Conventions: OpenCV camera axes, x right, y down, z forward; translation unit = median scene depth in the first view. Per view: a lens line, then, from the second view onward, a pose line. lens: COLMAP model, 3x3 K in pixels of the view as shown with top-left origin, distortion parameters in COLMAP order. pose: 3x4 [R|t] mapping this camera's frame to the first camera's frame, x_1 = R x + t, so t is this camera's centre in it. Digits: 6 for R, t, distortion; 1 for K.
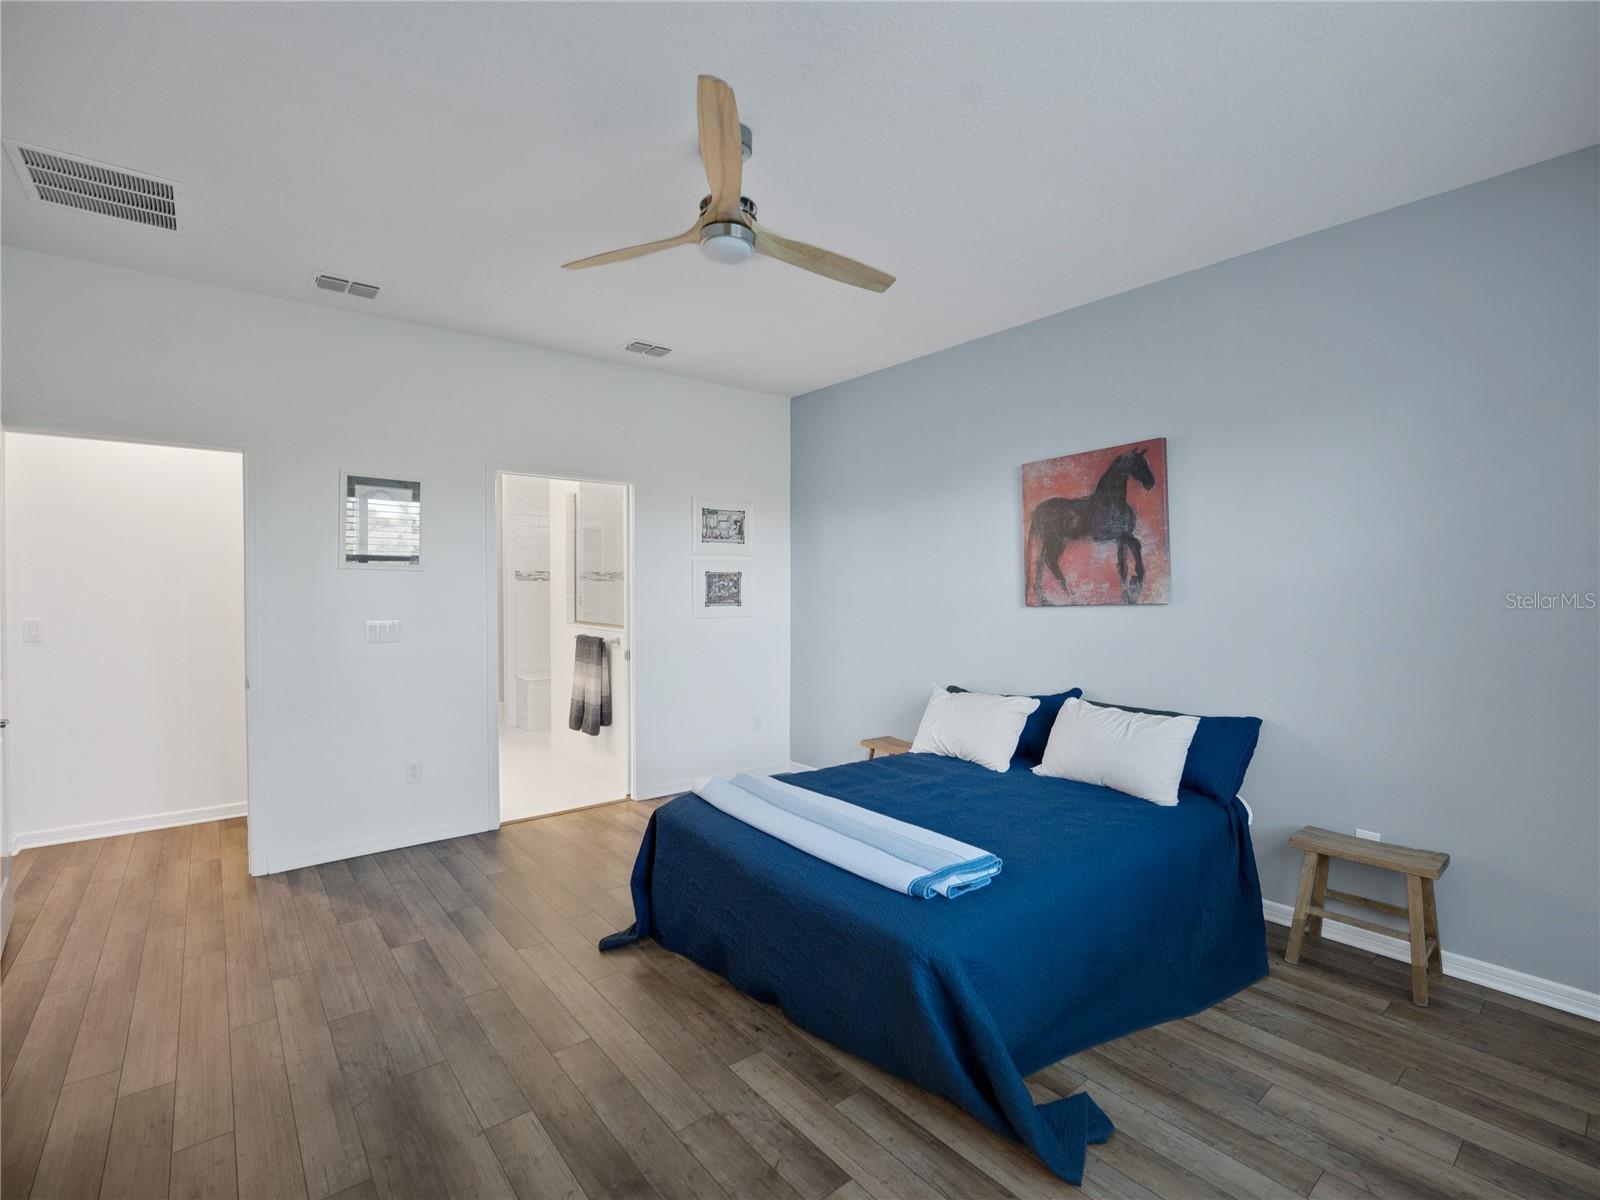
lens RADIAL K [[759.2, 0, 778.0], [0, 759.2, 579.3], [0, 0, 1]] dist [-0.029158, 0.000521]
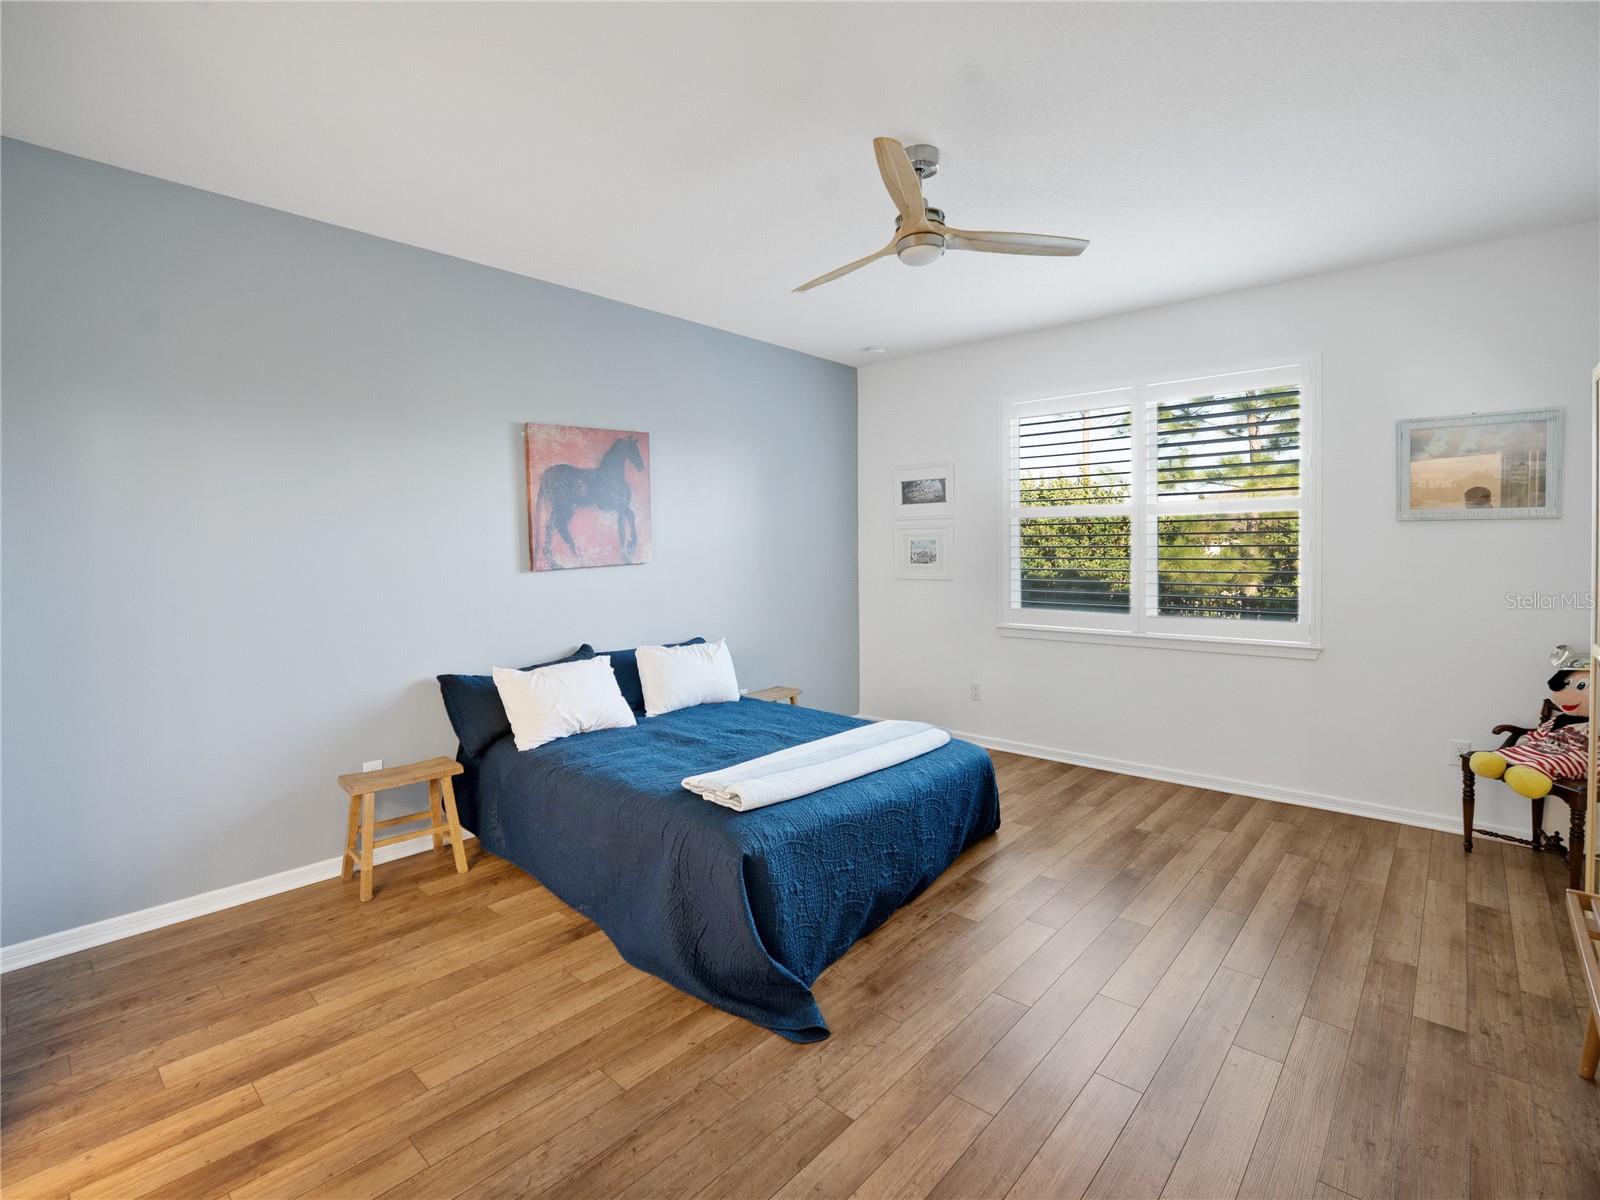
lens RADIAL K [[759.2, 0, 778.0], [0, 759.2, 579.3], [0, 0, 1]] dist [-0.029158, 0.000521]
pose [[-0.179009, -0.037774, 0.983122, -0.745852], [-0.001968, 0.999274, 0.038036, 0.010051], [-0.983846, 0.004874, -0.178953, 0.939522]]
